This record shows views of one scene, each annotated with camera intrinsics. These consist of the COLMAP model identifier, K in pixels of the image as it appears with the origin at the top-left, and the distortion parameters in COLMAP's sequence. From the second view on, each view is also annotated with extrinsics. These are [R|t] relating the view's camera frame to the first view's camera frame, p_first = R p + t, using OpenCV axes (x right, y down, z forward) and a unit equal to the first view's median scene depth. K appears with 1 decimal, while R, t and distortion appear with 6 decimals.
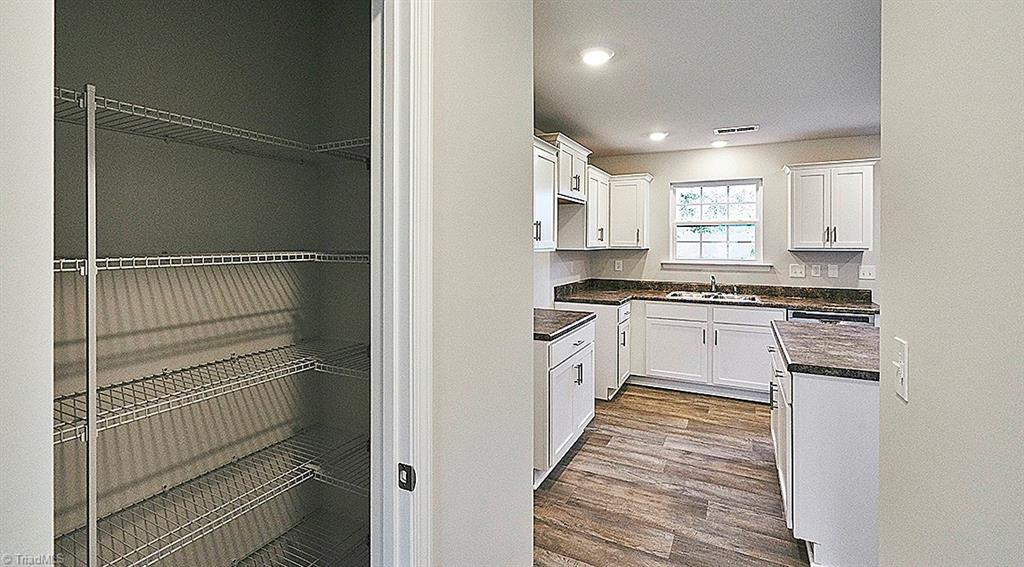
lens RADIAL K [[456.3, 0, 510.5], [0, 456.3, 240.7], [0, 0, 1]] dist [0.001722, 0.000019]
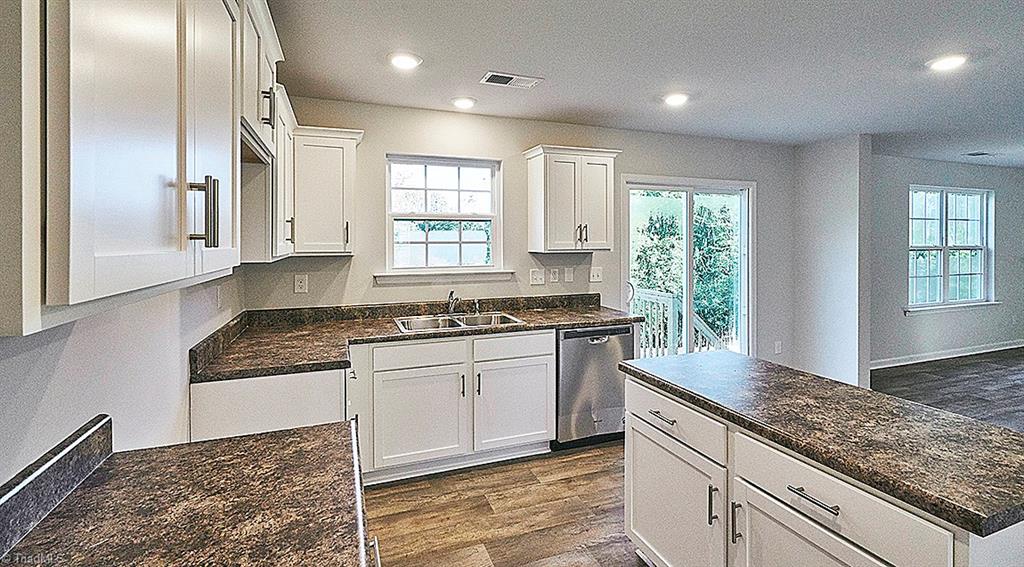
lens RADIAL K [[456.3, 0, 510.5], [0, 456.3, 240.7], [0, 0, 1]] dist [0.001722, 0.000019]
pose [[0.672506, -0.005086, 0.740074, -0.019788], [0.002939, 0.999987, 0.004201, -0.003538], [-0.740086, -0.000650, 0.672512, 0.491433]]
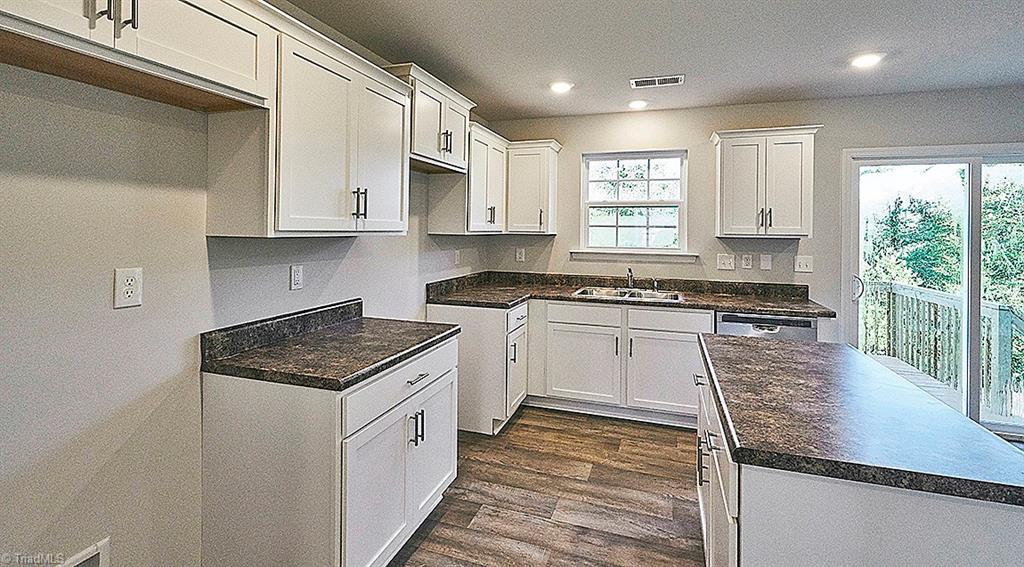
lens RADIAL K [[459.1, 0, 512.3], [0, 459.1, 225.3], [0, 0, 1]] dist [-0.001707, -0.000222]
pose [[0.989746, 0.010539, 0.142452, 0.128716], [-0.009805, 0.999935, -0.005856, 0.008249], [-0.142504, 0.004399, 0.989784, 0.238148]]
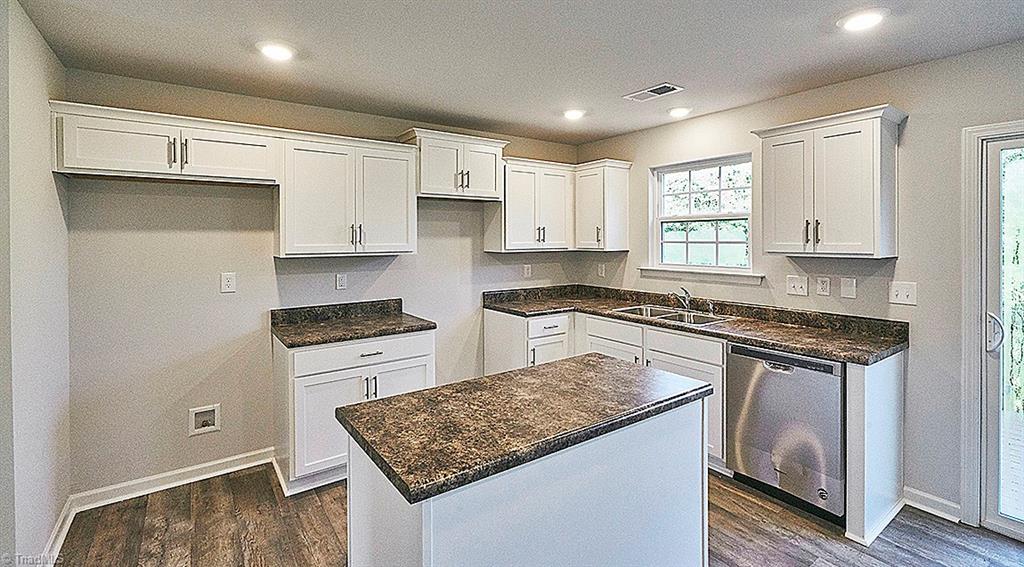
lens RADIAL K [[456.3, 0, 510.5], [0, 456.3, 240.7], [0, 0, 1]] dist [0.001722, 0.000019]
pose [[0.885312, -0.004191, -0.464978, 0.583300], [0.007698, 0.999954, 0.005644, -0.007779], [0.464933, -0.008577, 0.885304, 0.211352]]
